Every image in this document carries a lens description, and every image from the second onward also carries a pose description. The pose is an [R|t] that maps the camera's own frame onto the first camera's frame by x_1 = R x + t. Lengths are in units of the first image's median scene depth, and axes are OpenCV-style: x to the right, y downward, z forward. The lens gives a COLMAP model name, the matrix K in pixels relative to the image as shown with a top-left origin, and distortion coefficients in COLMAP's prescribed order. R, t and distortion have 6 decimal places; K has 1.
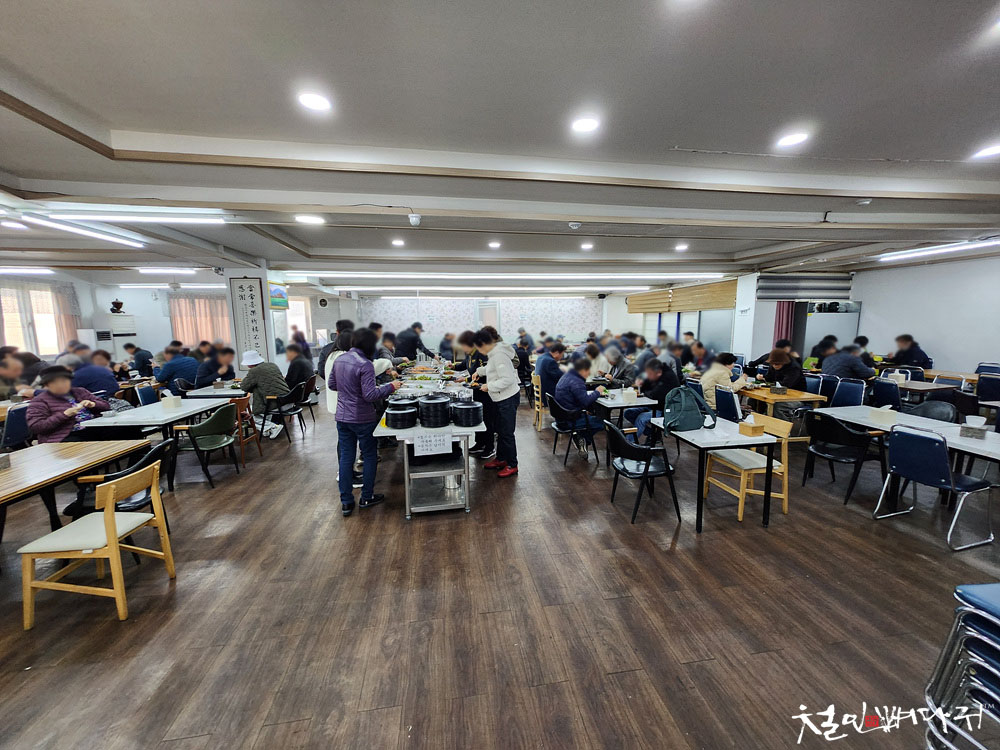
lens RADIAL K [[398.9, 0, 499.3], [0, 398.9, 374.0], [0, 0, 1]] dist [-0.000746, 0.000124]
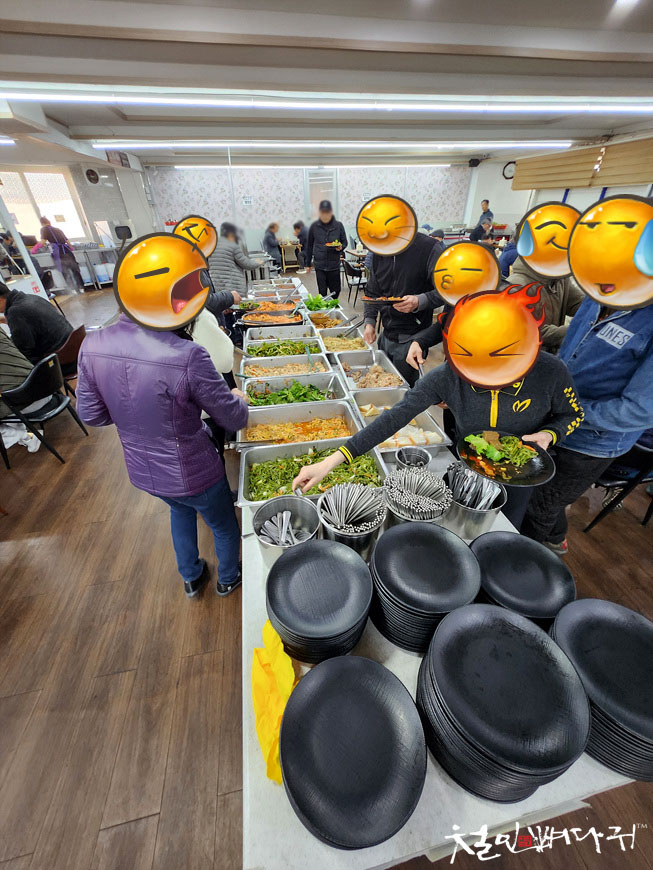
lens RADIAL K [[347.0, 0, 328.7], [0, 347.0, 434.9], [0, 0, 1]] dist [-0.000746, 0.000124]
pose [[0.997676, -0.045993, 0.050281, -0.074557], [0.018959, 0.896081, 0.443486, -0.032505], [-0.065453, -0.441502, 0.894870, 0.219002]]
